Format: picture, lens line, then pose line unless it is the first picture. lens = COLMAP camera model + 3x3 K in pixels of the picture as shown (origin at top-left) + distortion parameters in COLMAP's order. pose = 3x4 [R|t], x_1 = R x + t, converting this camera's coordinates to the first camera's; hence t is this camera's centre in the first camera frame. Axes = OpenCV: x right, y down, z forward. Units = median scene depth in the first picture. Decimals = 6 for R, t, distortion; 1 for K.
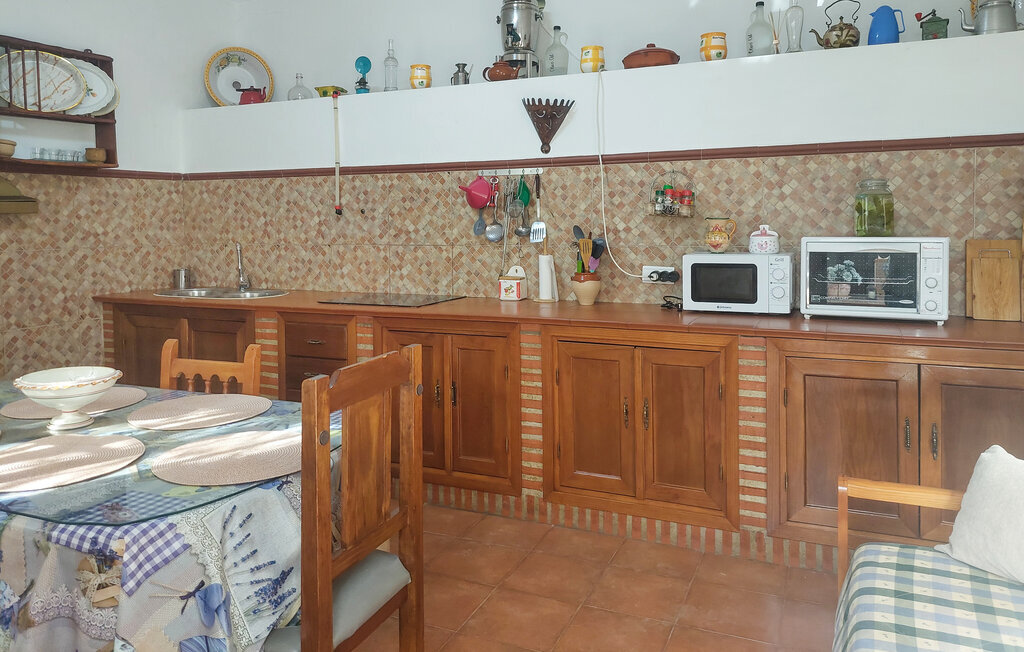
lens RADIAL K [[729.3, 0, 508.6], [0, 729.3, 246.1], [0, 0, 1]] dist [0.087002, -0.102107]
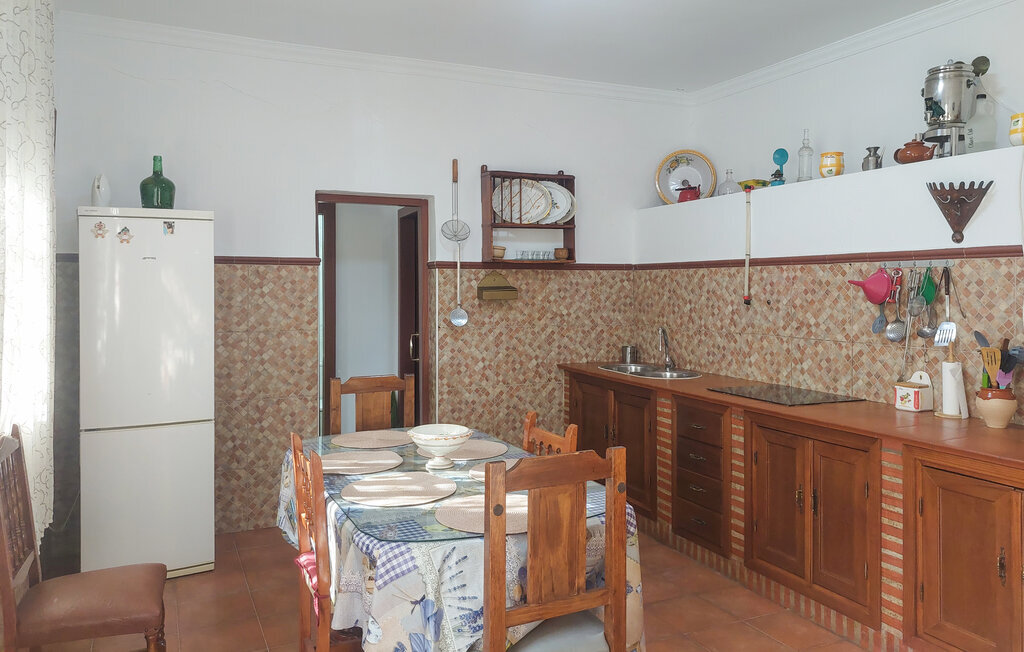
lens RADIAL K [[732.5, 0, 531.5], [0, 732.5, 282.0], [0, 0, 1]] dist [0.069617, -0.104578]
pose [[0.763503, 0.008858, -0.645743, 0.223080], [-0.035265, 0.998986, -0.027993, -0.037981], [0.644840, 0.044144, 0.763041, 0.012282]]
